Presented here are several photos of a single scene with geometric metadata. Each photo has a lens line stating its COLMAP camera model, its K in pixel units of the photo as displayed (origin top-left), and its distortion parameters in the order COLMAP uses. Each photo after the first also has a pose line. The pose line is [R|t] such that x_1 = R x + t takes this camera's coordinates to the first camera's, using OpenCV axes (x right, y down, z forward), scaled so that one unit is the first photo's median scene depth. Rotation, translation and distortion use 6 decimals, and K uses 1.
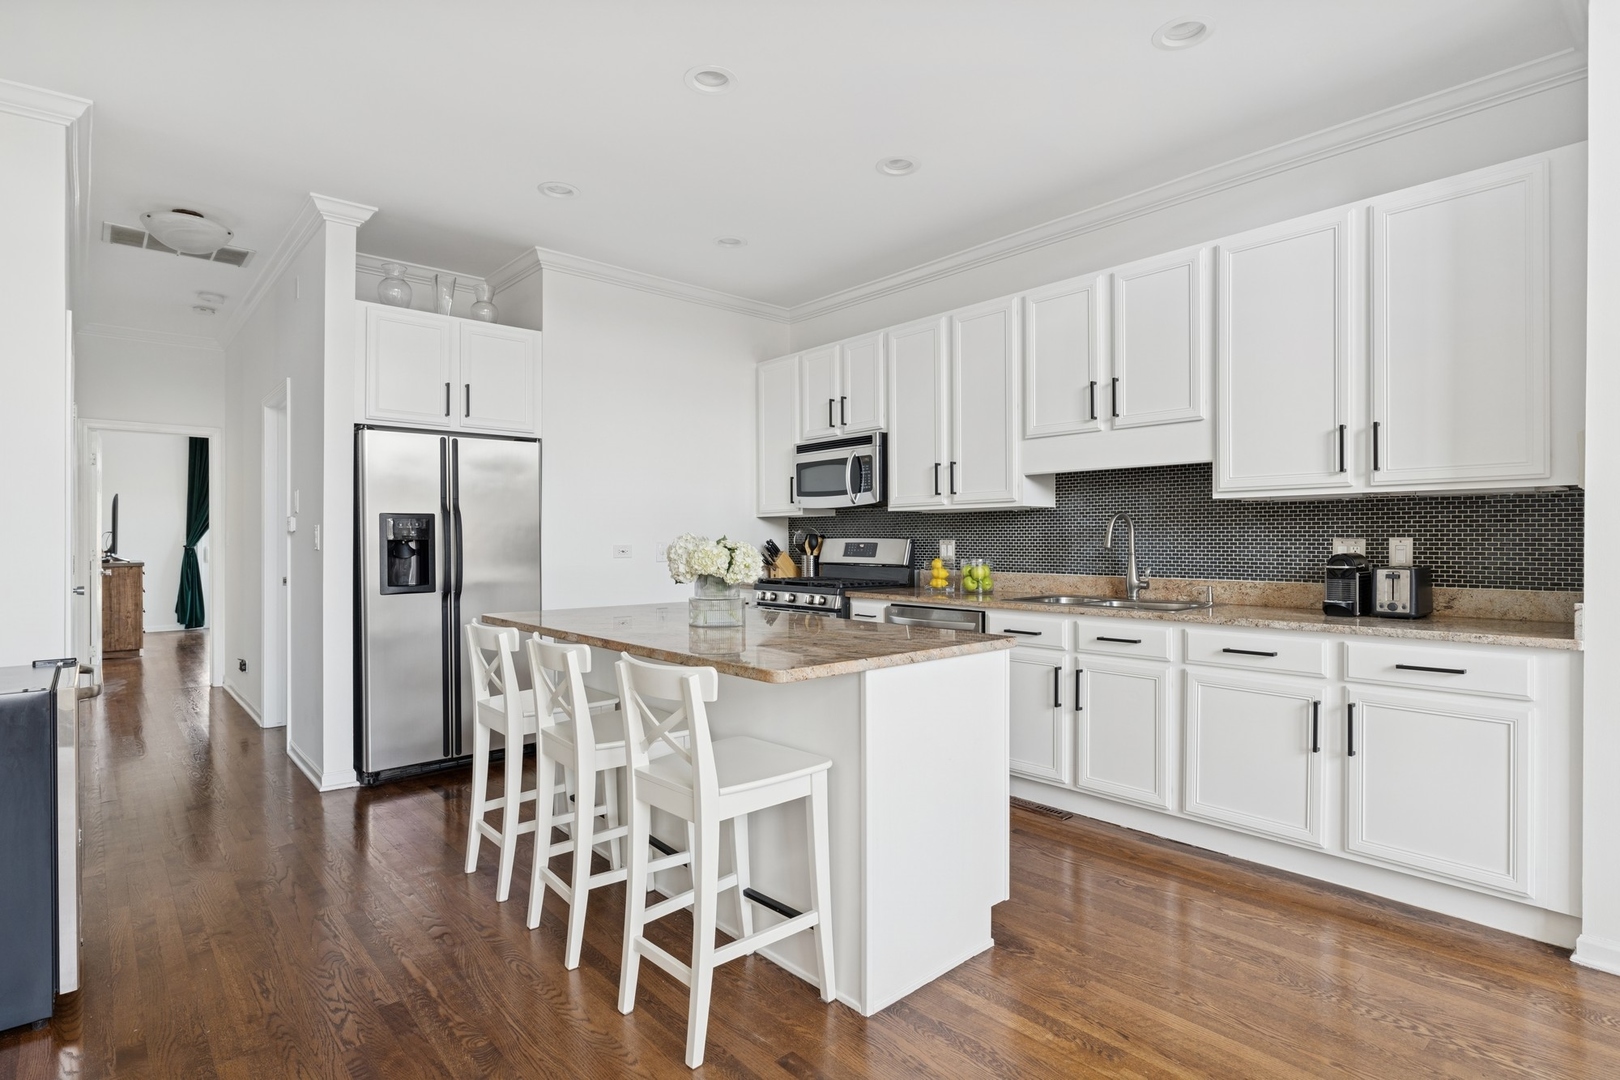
lens RADIAL K [[817.4, 0, 810.0], [0, 817.4, 540.0], [0, 0, 1]] dist [0.001820, -0.000185]
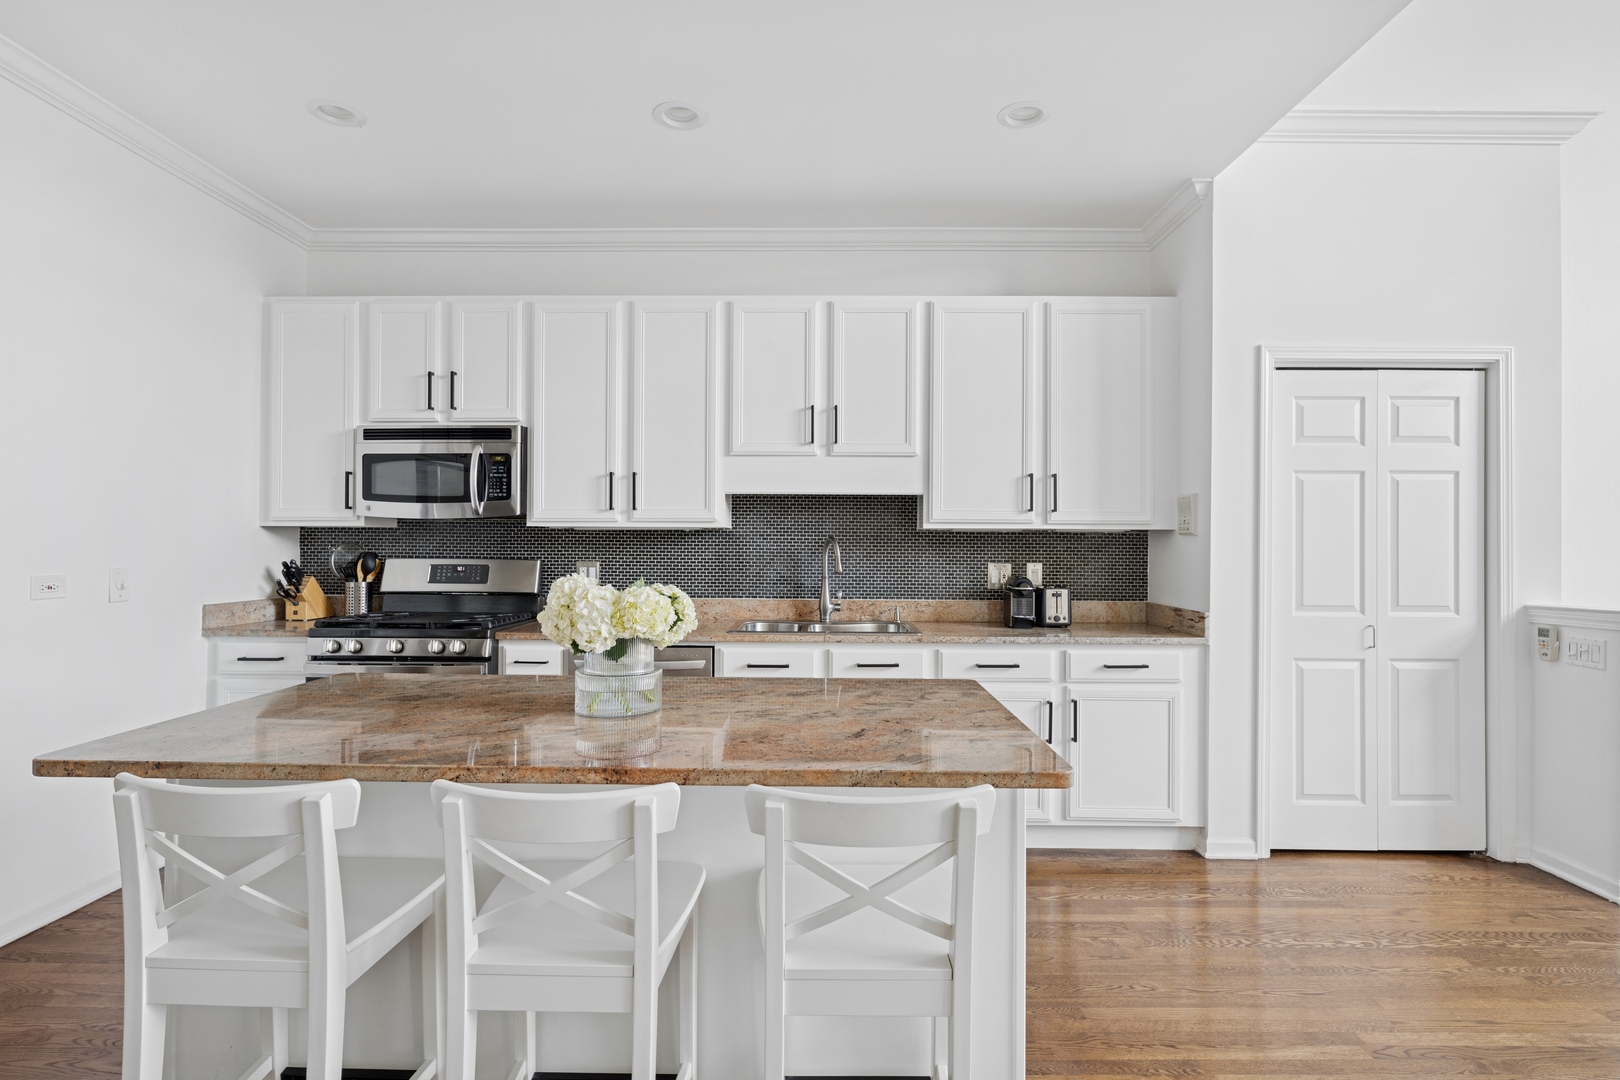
lens RADIAL K [[816.8, 0, 815.5], [0, 816.8, 535.7], [0, 0, 1]] dist [-0.001631, -0.000122]
pose [[0.673867, 0.013292, 0.738733, -0.385128], [-0.007155, 0.999909, -0.011464, -0.024212], [-0.738818, 0.002440, 0.673901, 0.329885]]
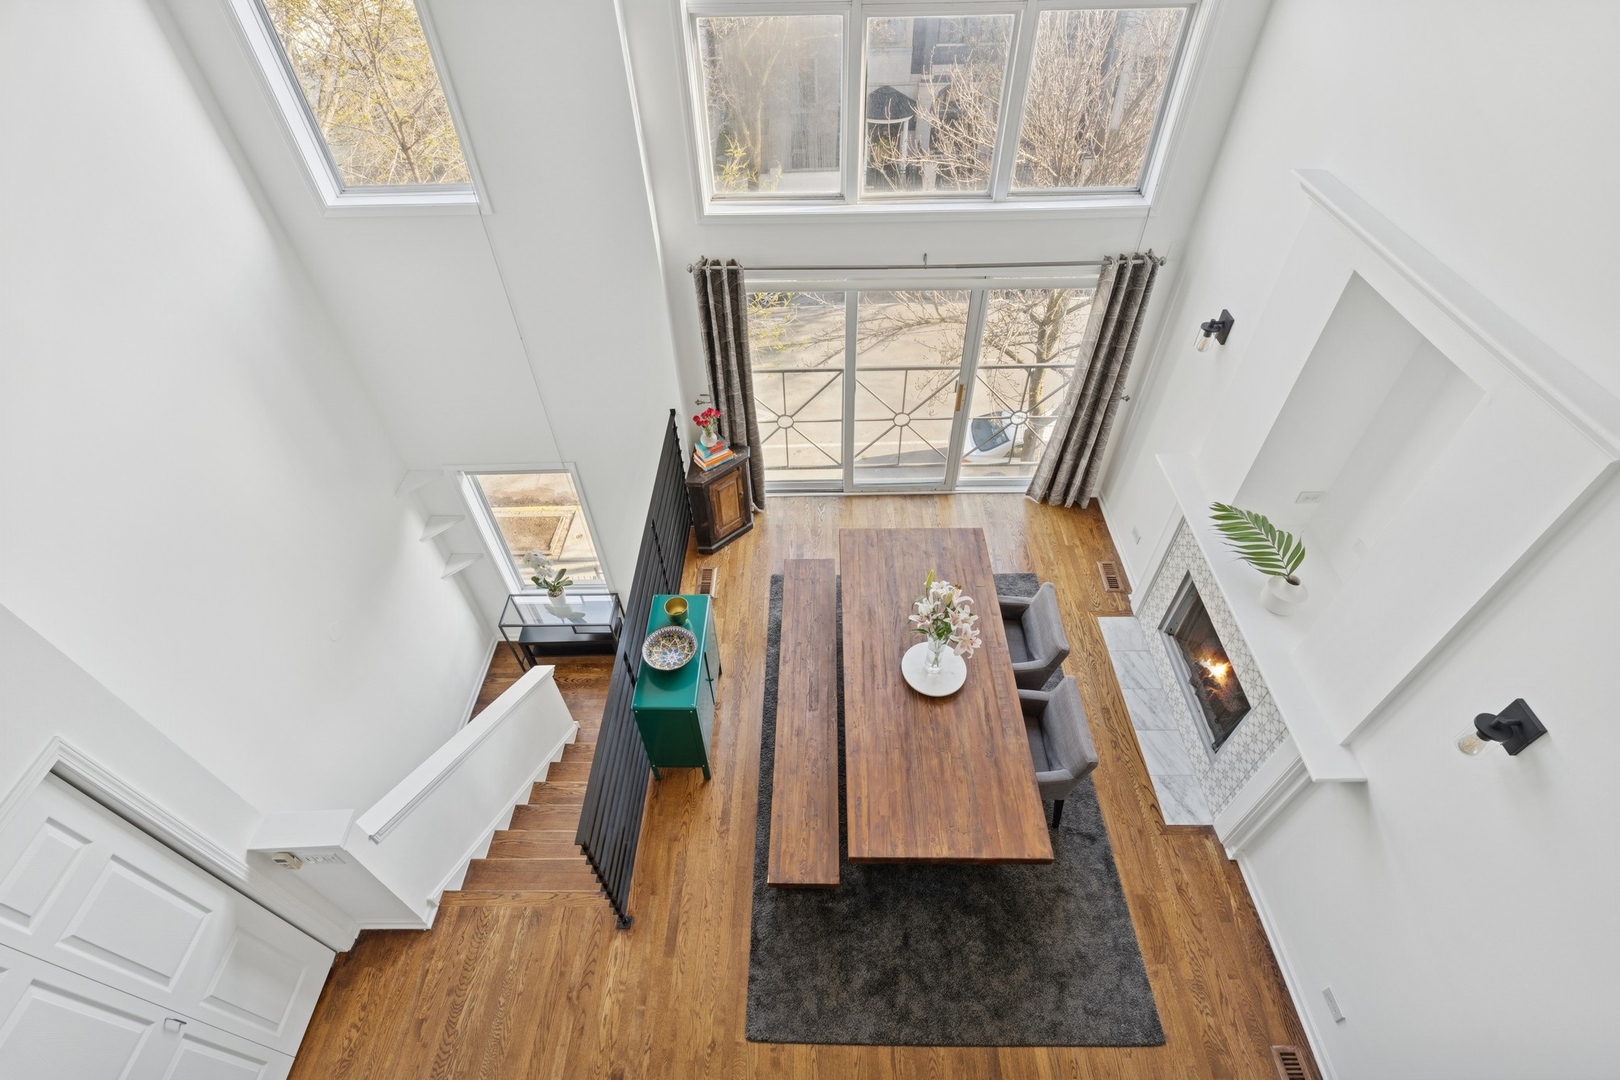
lens RADIAL K [[742.2, 0, 806.7], [0, 742.2, 530.0], [0, 0, 1]] dist [-0.005950, 0.000182]
pose [[-0.738725, -0.471373, 0.481760, 0.093721], [0.019537, 0.699495, 0.714370, -0.824630], [-0.673724, 0.537135, -0.507526, 0.155634]]
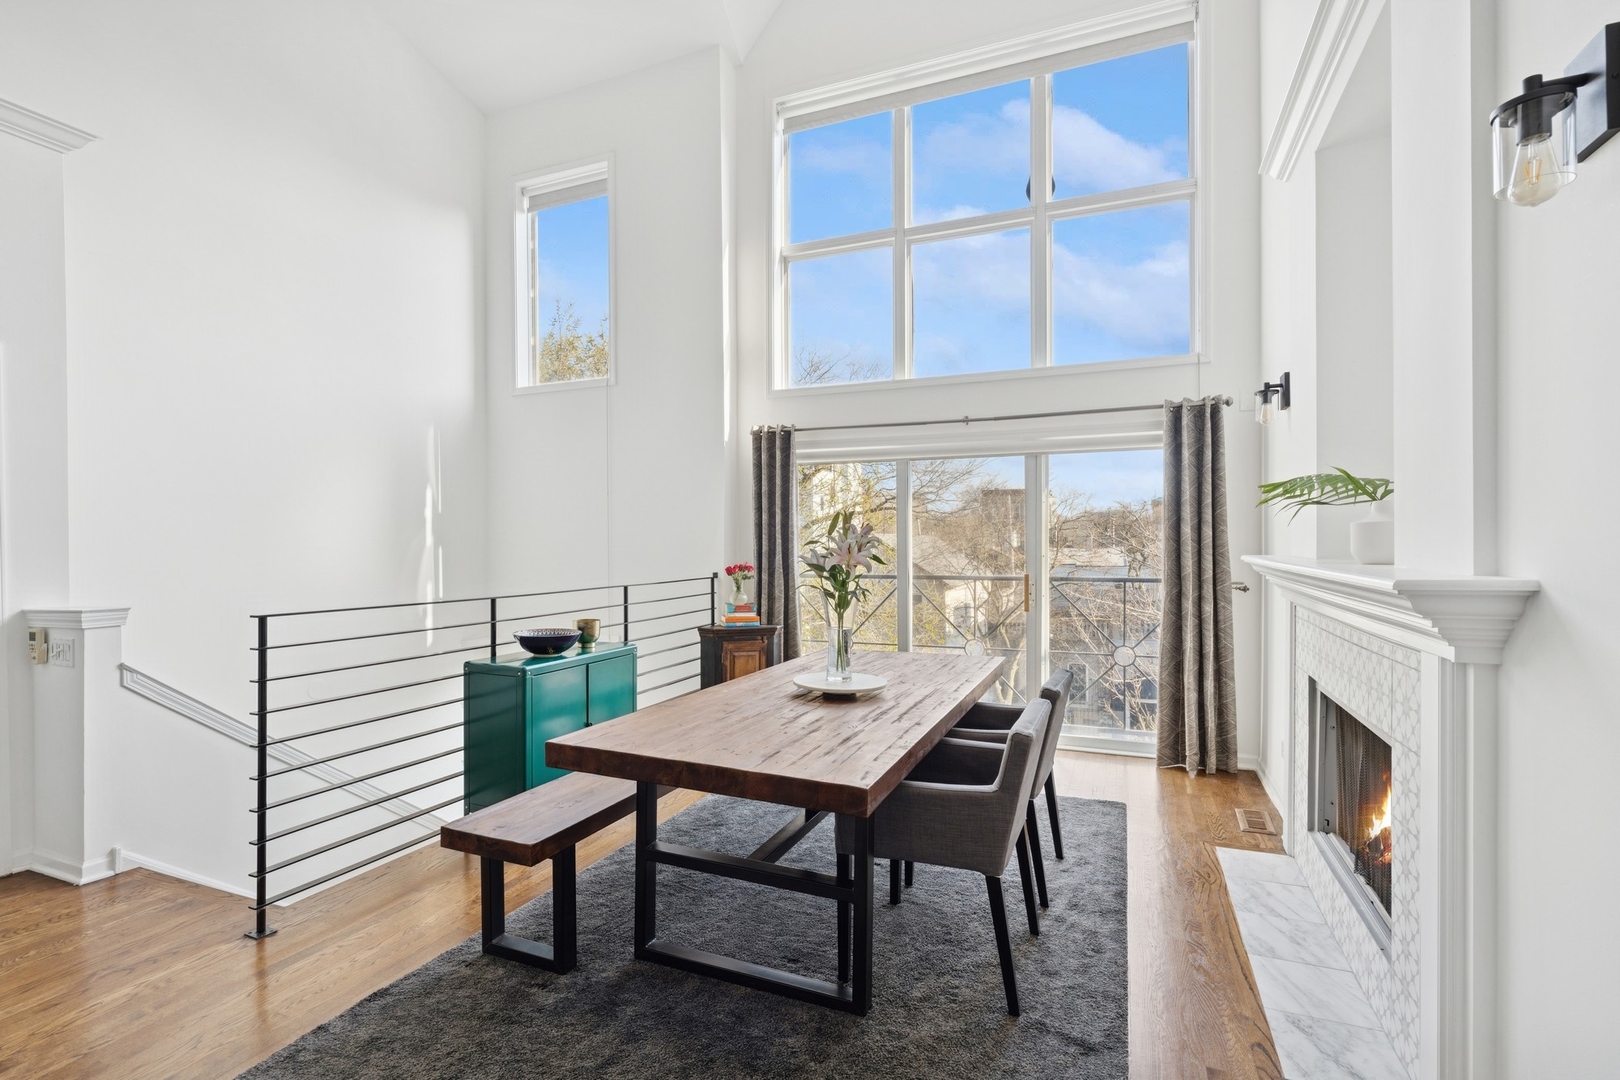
lens RADIAL K [[754.9, 0, 806.3], [0, 754.9, 548.3], [0, 0, 1]] dist [-0.005103, 0.001709]
pose [[-0.425830, -0.005335, 0.904788, -0.291299], [0.007573, 0.999927, 0.009461, -0.031391], [-0.904772, 0.010880, -0.425758, -0.065354]]
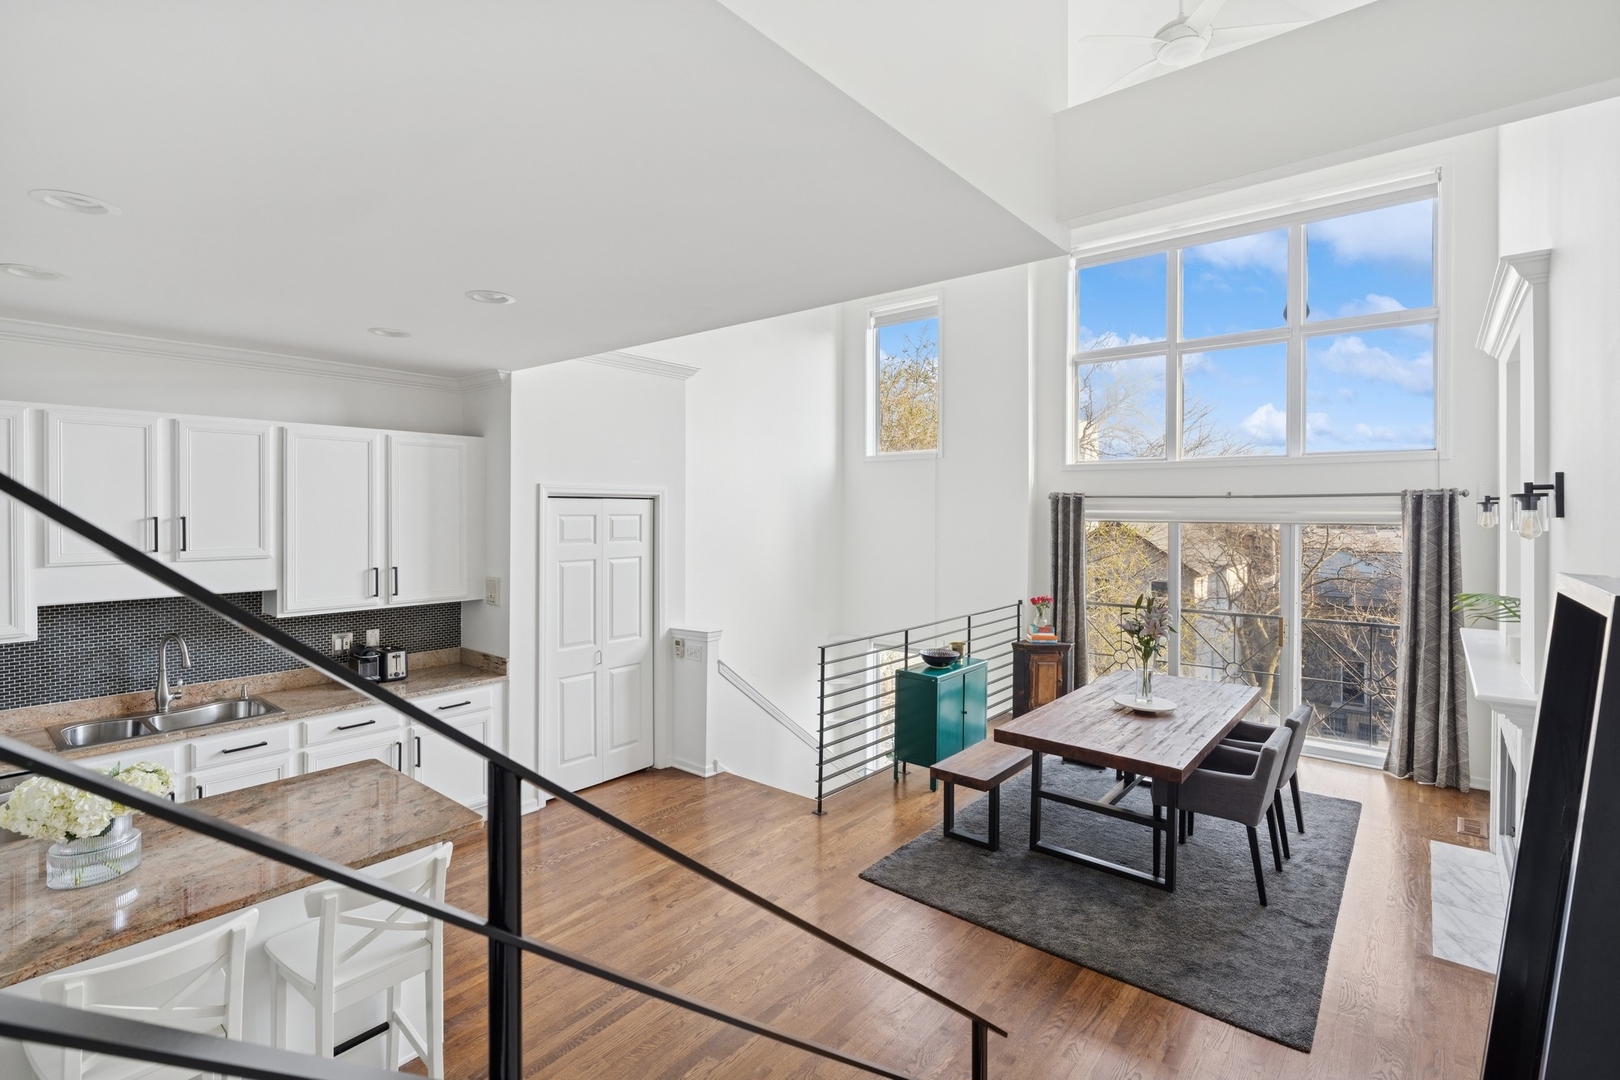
lens RADIAL K [[749.3, 0, 806.9], [0, 749.3, 515.0], [0, 0, 1]] dist [-0.003437, 0.000586]
pose [[-0.146802, -0.005311, 0.989152, -0.743527], [-0.000495, 0.999986, 0.005296, -0.202431], [-0.989166, 0.000288, -0.146803, 0.306501]]
